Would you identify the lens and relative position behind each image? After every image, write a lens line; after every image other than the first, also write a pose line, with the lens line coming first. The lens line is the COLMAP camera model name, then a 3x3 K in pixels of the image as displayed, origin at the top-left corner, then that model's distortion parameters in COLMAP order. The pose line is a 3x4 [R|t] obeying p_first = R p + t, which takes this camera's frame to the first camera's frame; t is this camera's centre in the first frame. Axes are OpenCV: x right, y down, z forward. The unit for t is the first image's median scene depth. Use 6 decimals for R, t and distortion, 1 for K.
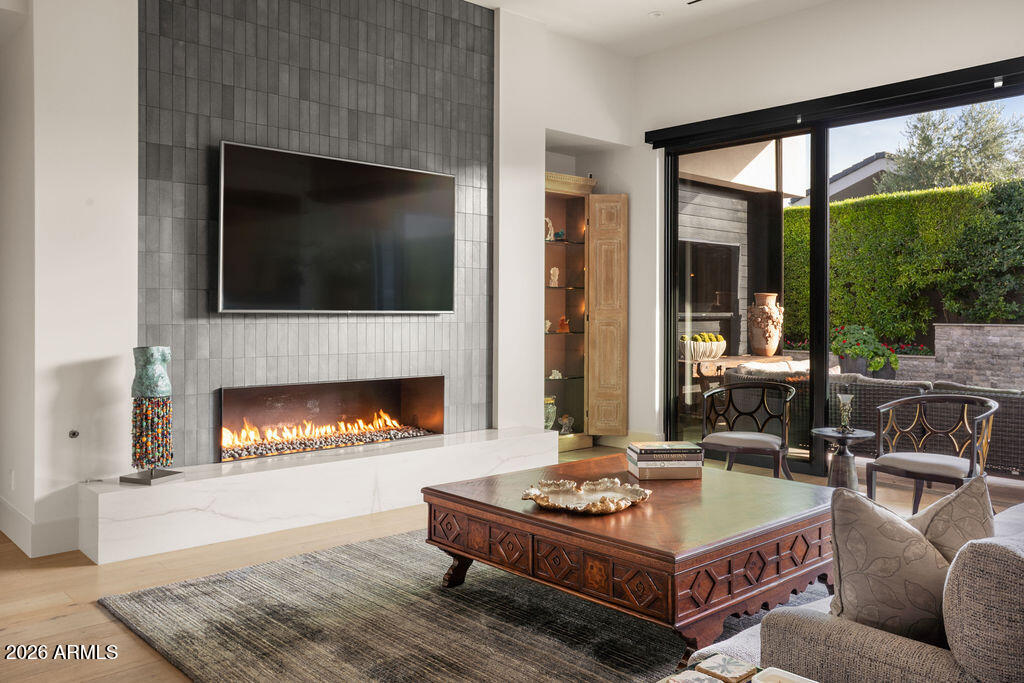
lens RADIAL K [[819.5, 0, 511.5], [0, 819.5, 334.7], [0, 0, 1]] dist [0.001567, 0.007822]
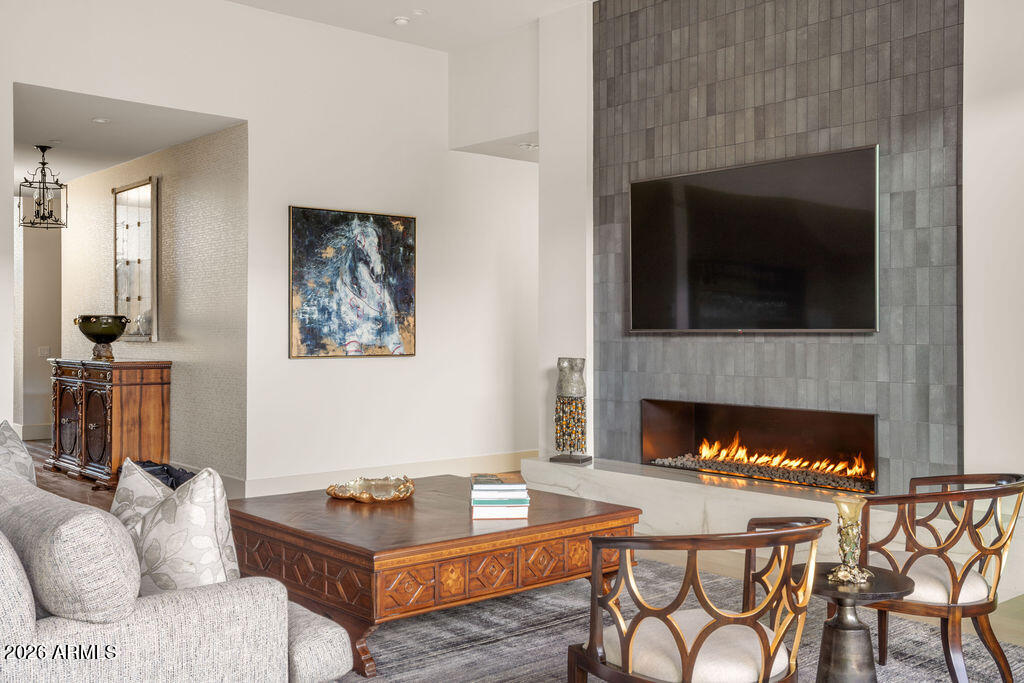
lens RADIAL K [[1025.7, 0, 511.6], [0, 1025.7, 339.8], [0, 0, 1]] dist [0.074900, 0.000000]
pose [[-0.029044, 0.008675, -0.999540, 0.991559], [-0.024101, 0.999666, 0.009377, -0.022530], [0.999288, 0.024363, -0.028825, 0.797000]]
